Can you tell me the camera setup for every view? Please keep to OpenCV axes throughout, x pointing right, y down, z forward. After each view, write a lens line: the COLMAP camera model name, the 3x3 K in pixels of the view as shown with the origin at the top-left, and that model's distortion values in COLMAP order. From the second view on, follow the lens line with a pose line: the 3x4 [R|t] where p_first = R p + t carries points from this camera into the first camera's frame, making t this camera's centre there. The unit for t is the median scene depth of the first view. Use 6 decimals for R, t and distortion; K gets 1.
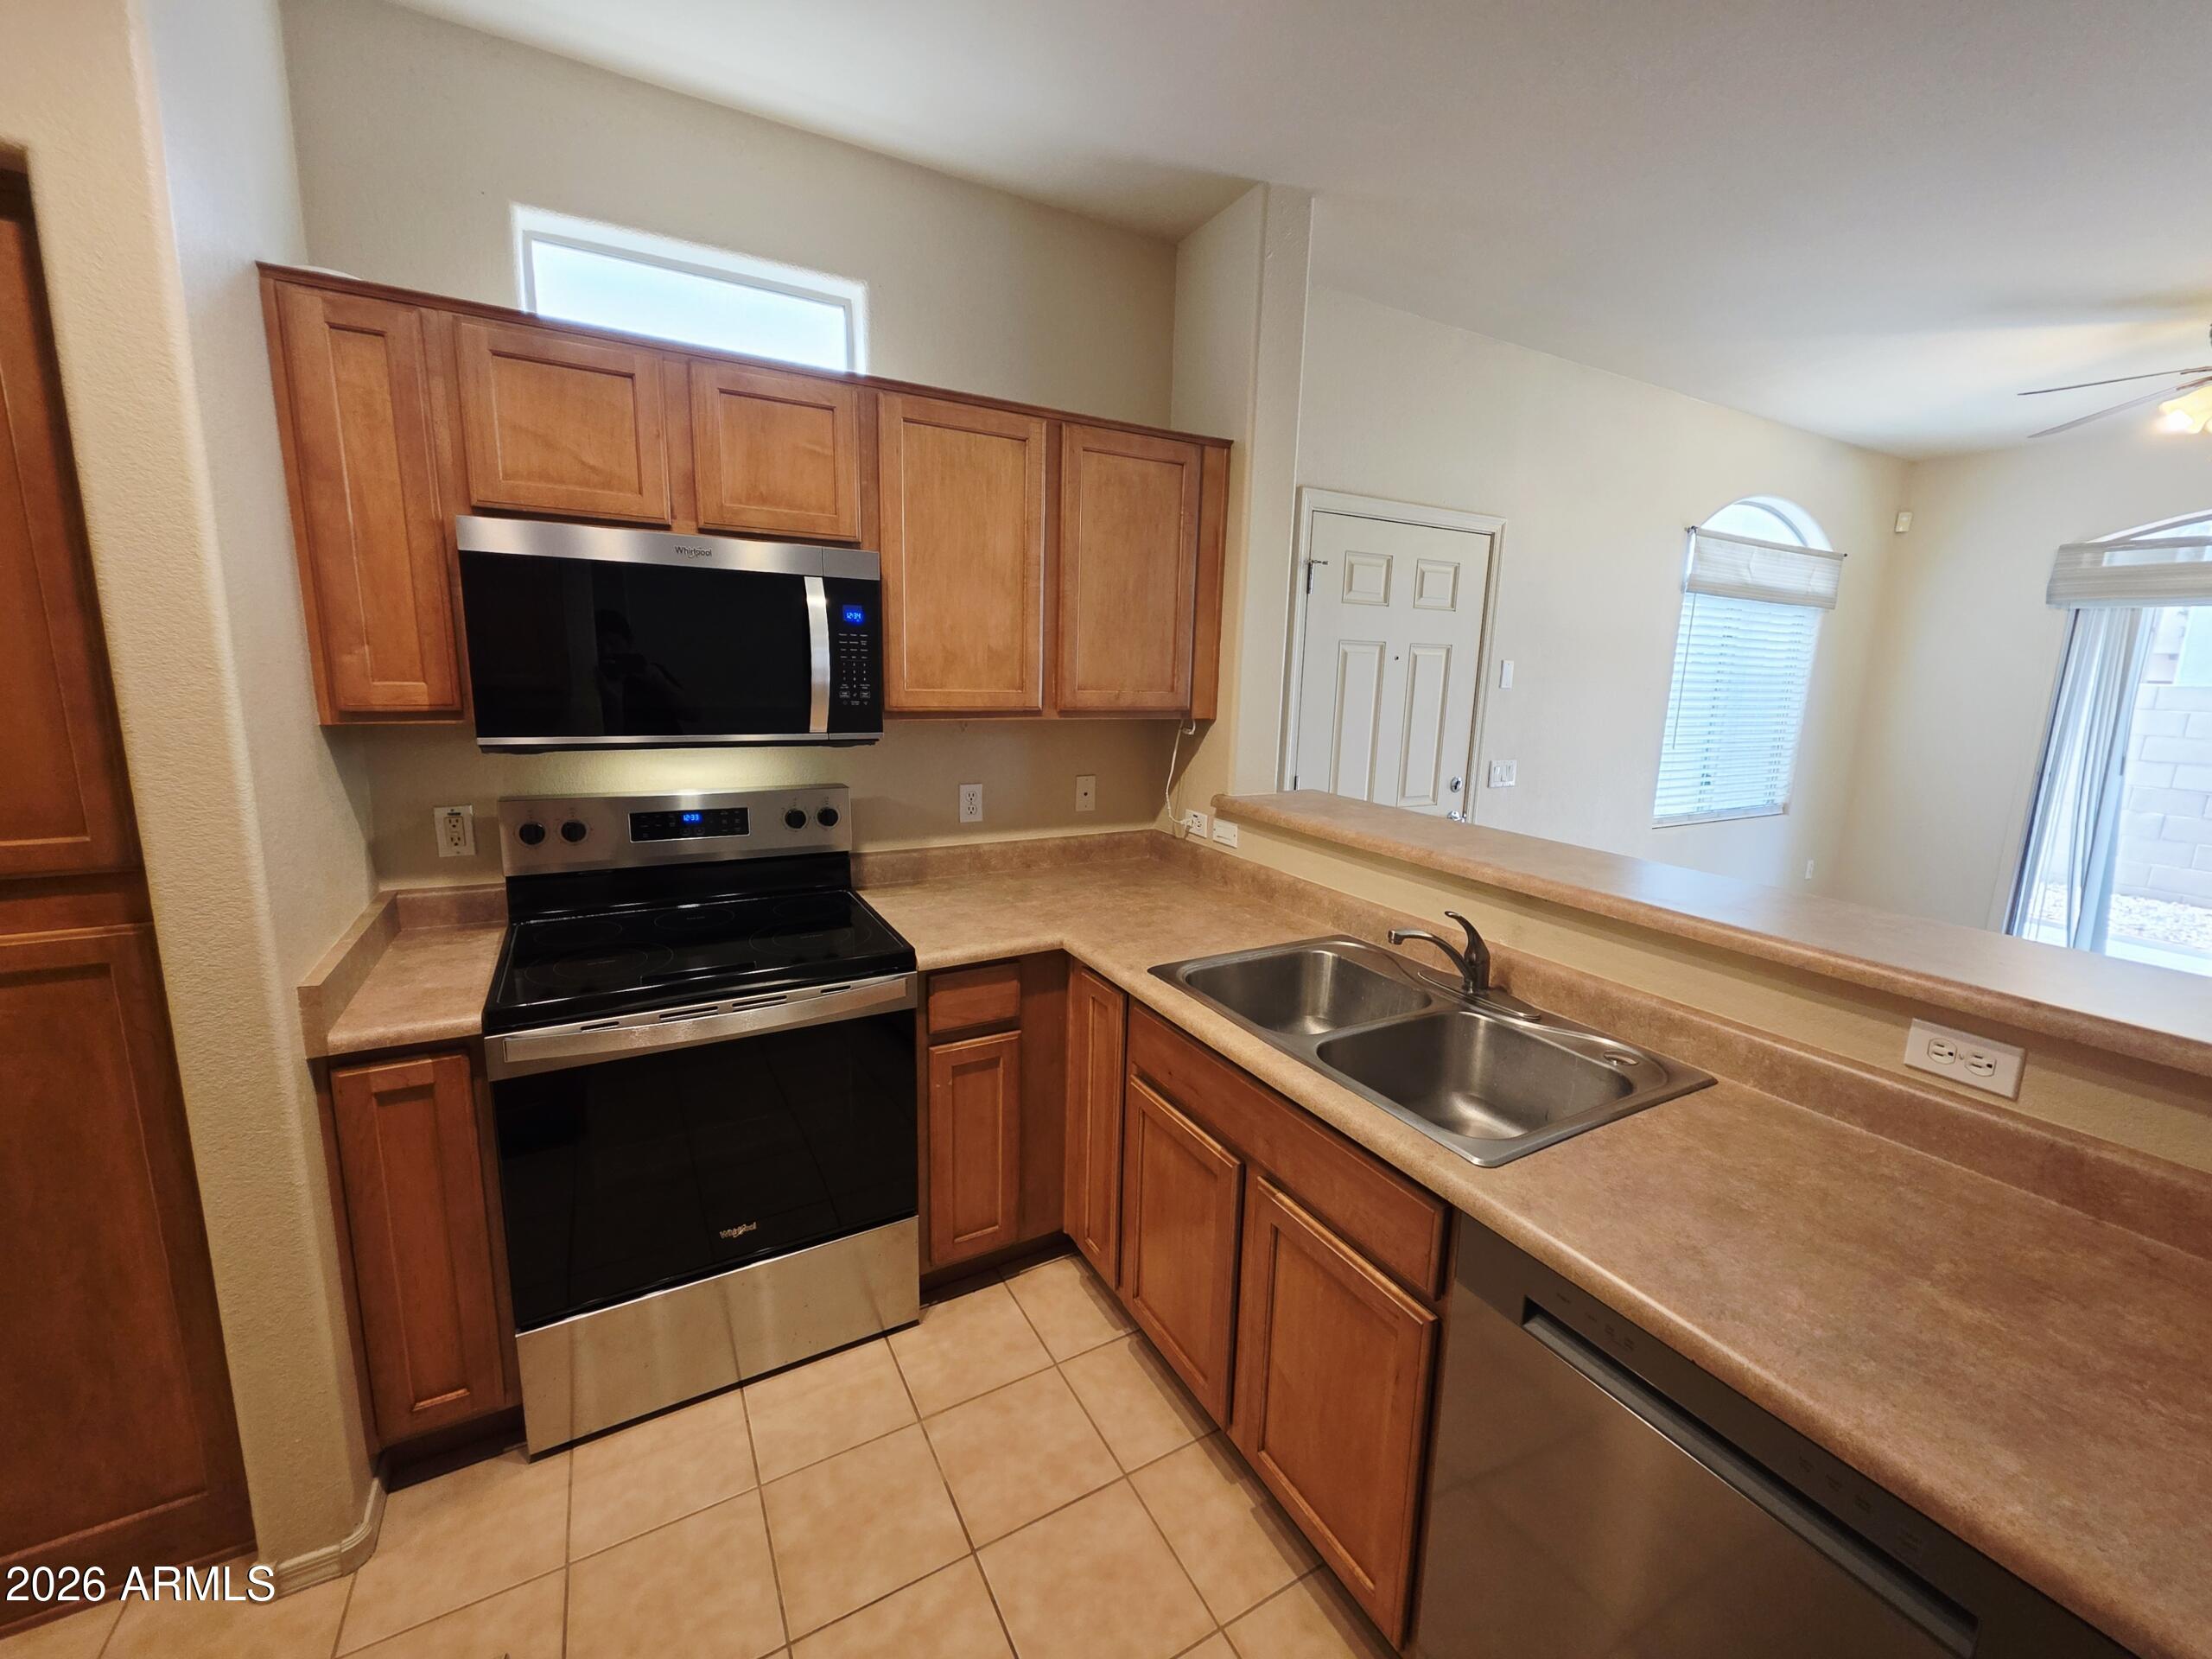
lens RADIAL K [[884.9, 0, 1116.1], [0, 884.9, 821.5], [0, 0, 1]] dist [0.007205, -0.001900]
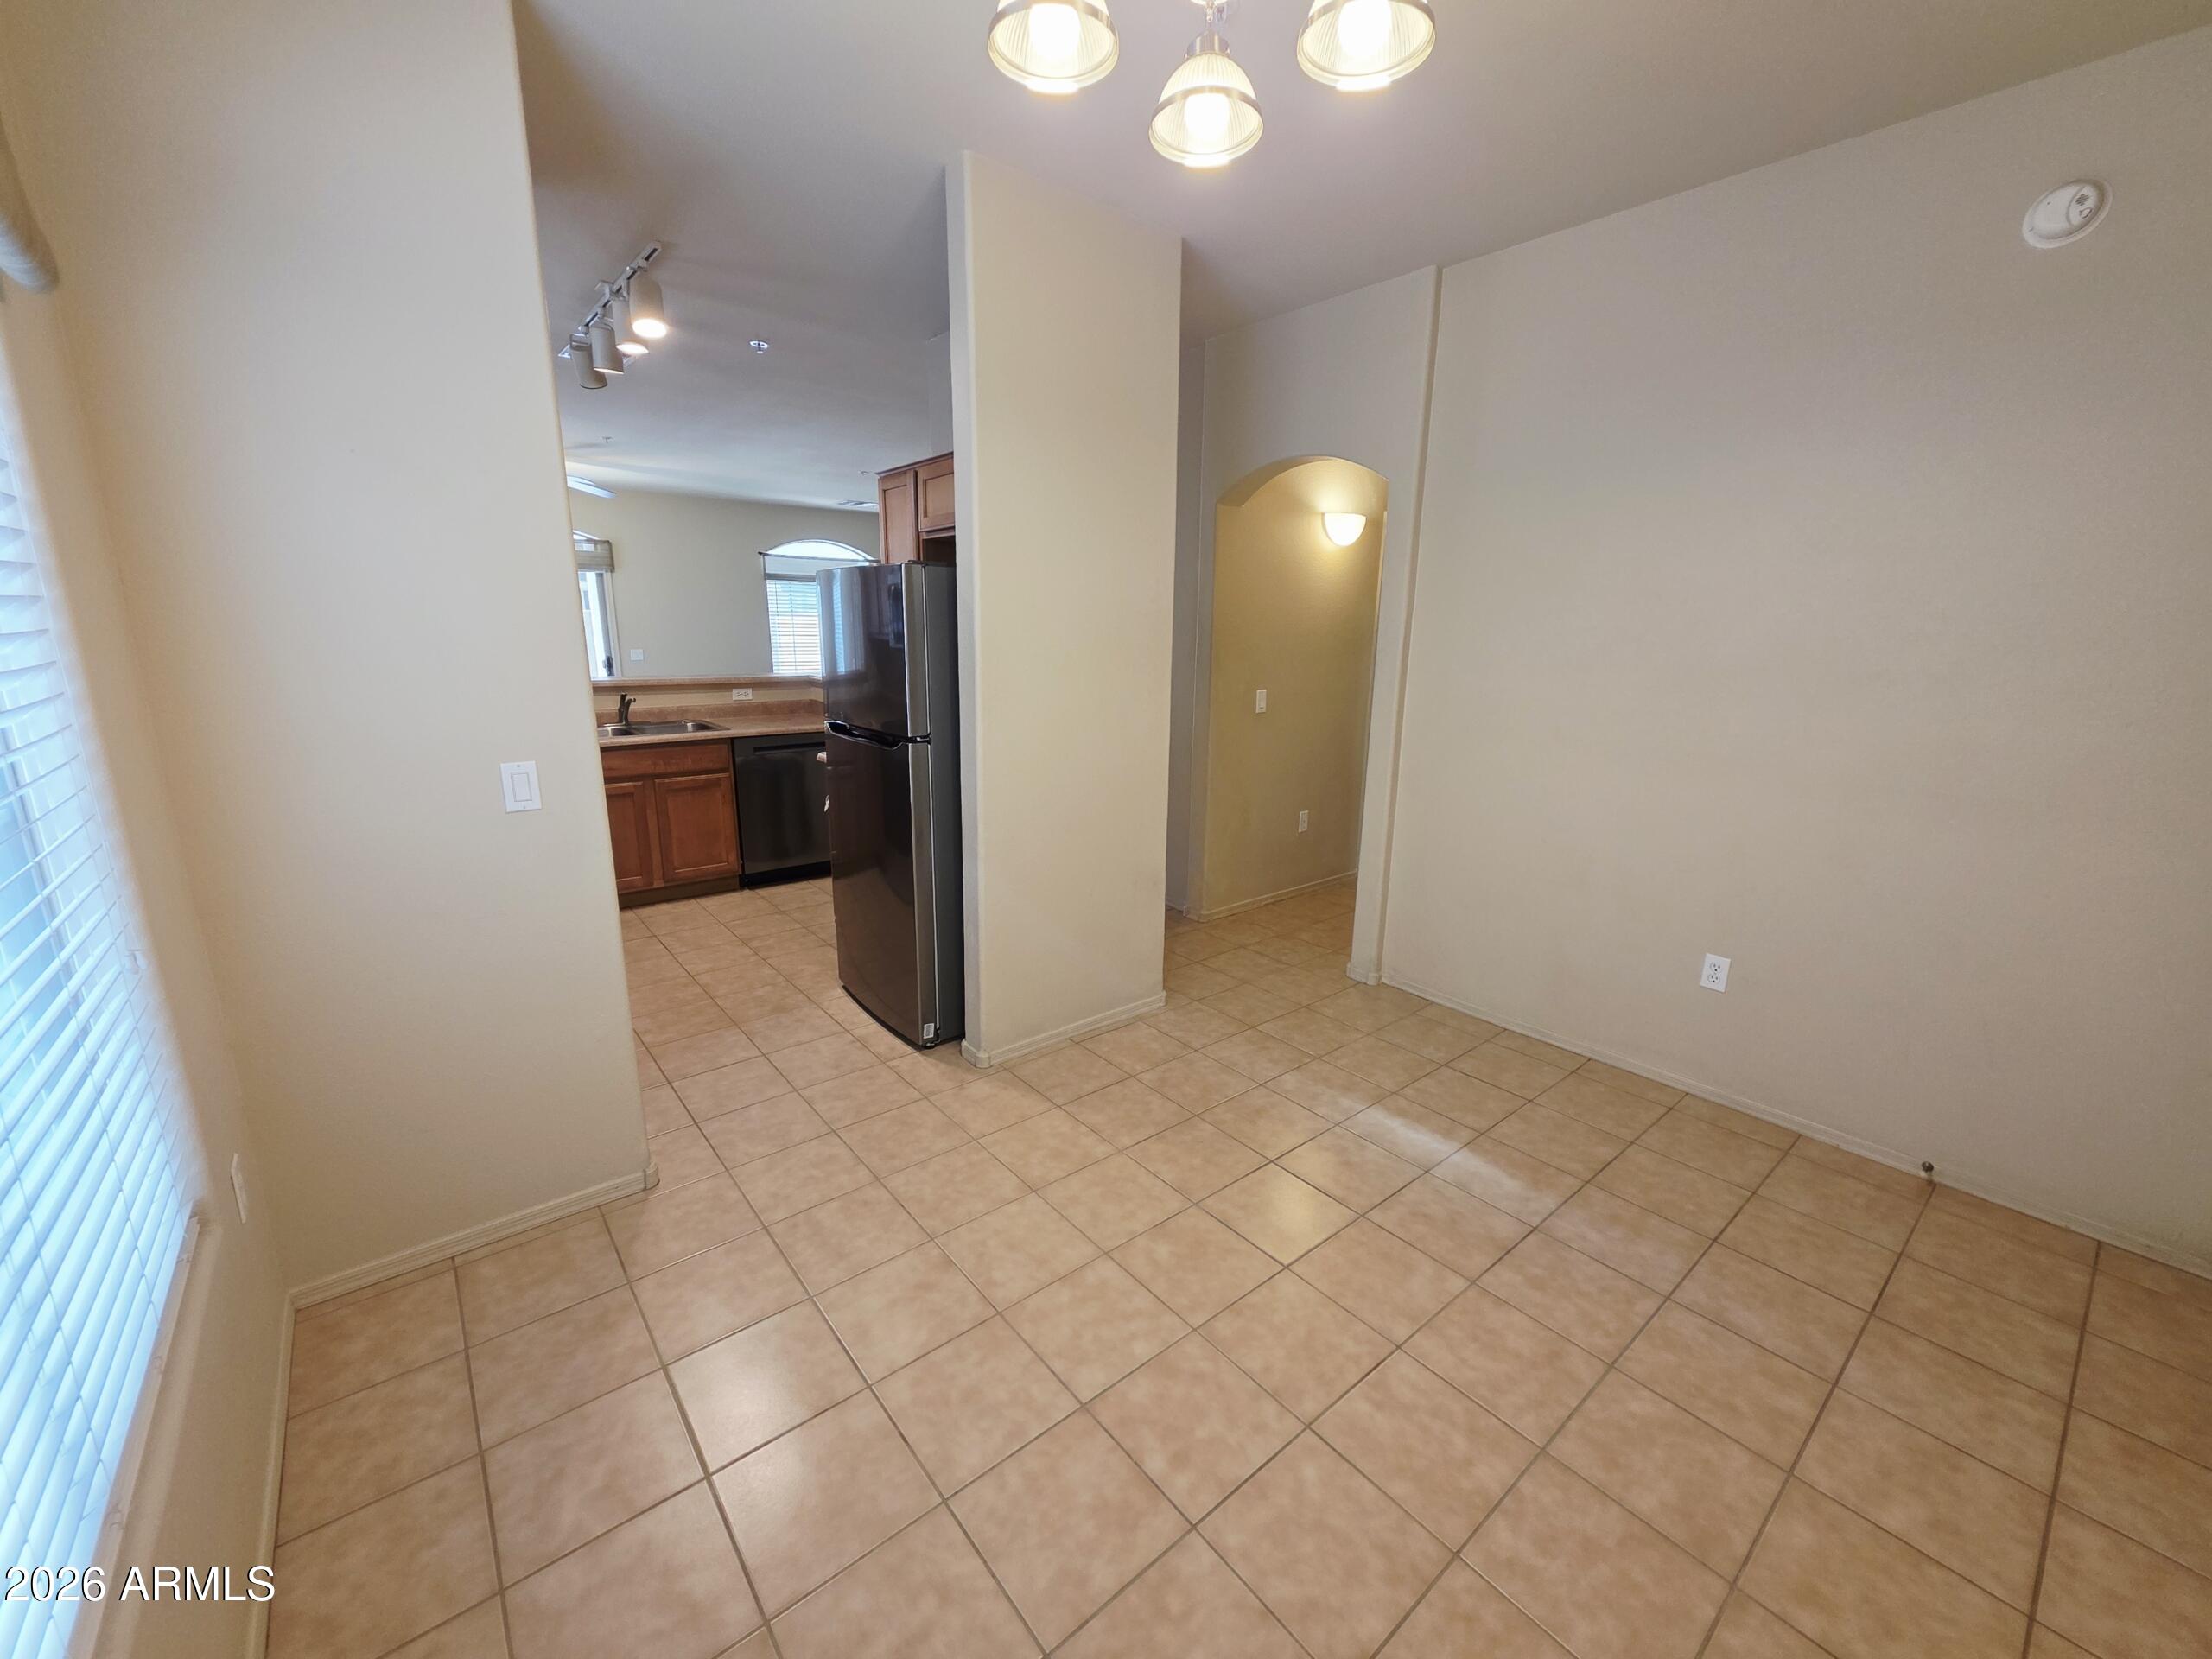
lens RADIAL K [[884.9, 0, 1115.4], [0, 884.9, 824.6], [0, 0, 1]] dist [0.007205, -0.001900]
pose [[-0.177823, -0.246973, 0.952567, -2.212590], [0.155604, 0.948759, 0.275034, -0.029602], [-0.971682, 0.197131, -0.130281, -0.073113]]
